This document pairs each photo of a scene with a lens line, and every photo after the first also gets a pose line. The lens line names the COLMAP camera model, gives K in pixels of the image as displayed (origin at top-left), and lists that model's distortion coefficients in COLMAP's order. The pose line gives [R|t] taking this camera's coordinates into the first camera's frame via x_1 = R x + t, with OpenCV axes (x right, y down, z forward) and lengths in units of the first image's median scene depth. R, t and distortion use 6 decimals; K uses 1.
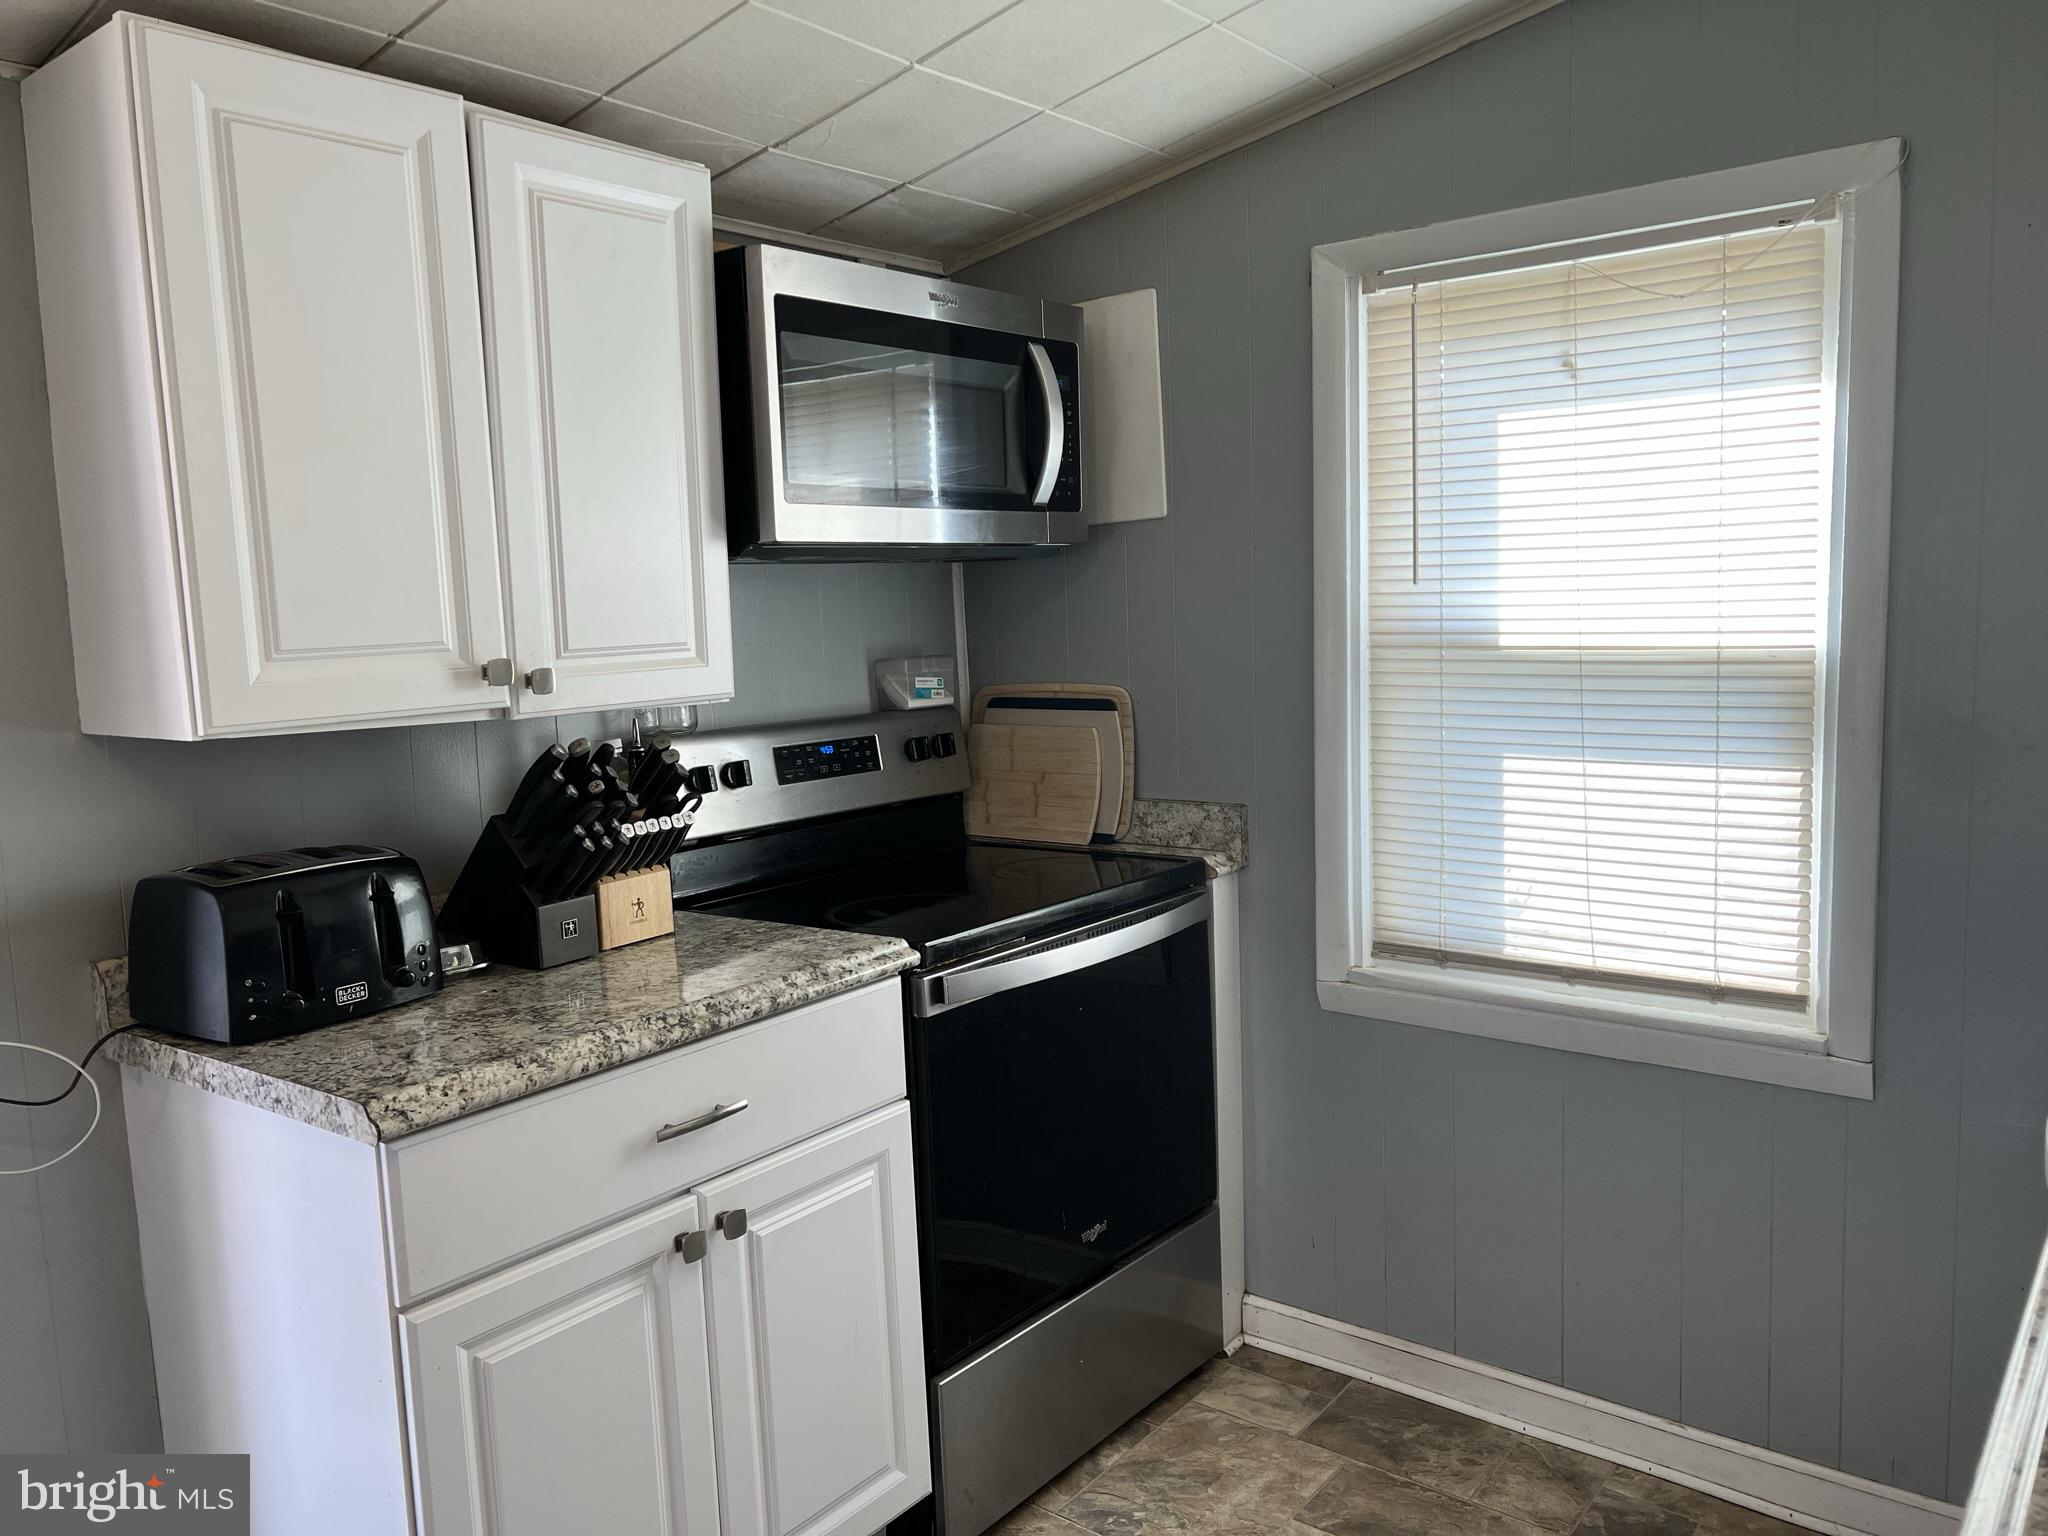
lens RADIAL K [[1523.5, 0, 1024.0], [0, 1523.5, 768.0], [0, 0, 1]] dist [0.065894, -0.087516]
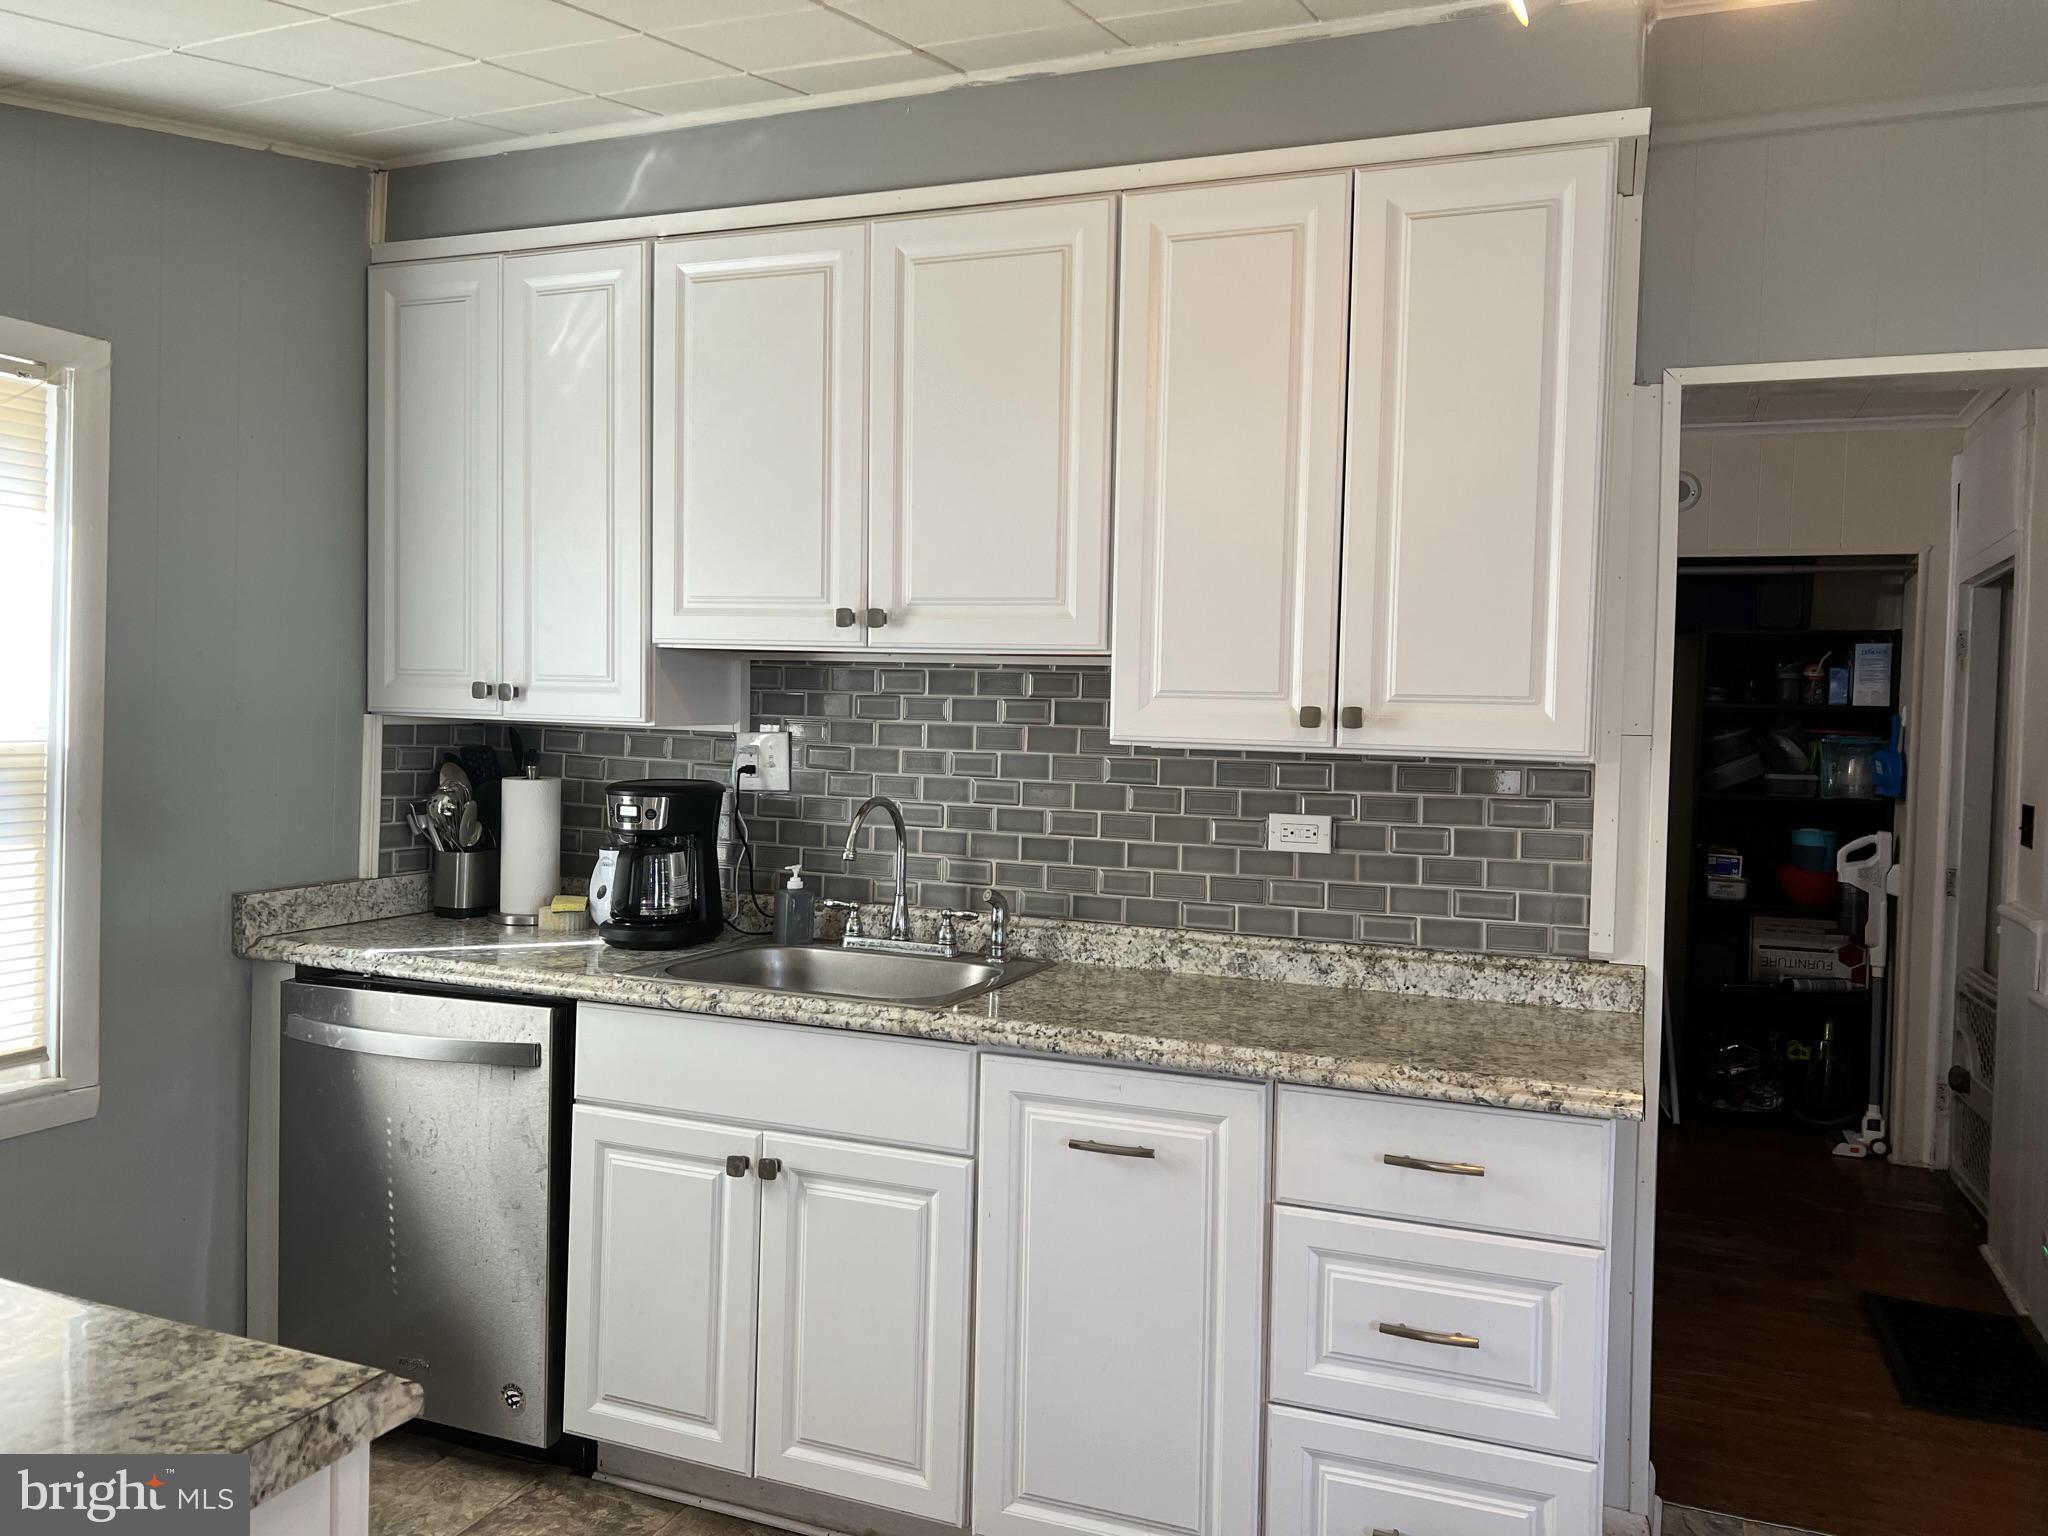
lens RADIAL K [[1551.5, 0, 1021.2], [0, 1551.5, 777.7], [0, 0, 1]] dist [0.067280, -0.086210]
pose [[-0.298514, -0.014166, 0.954300, -0.830710], [0.095937, 0.994380, 0.044771, -0.033440], [-0.949571, 0.104917, -0.295477, 0.645290]]
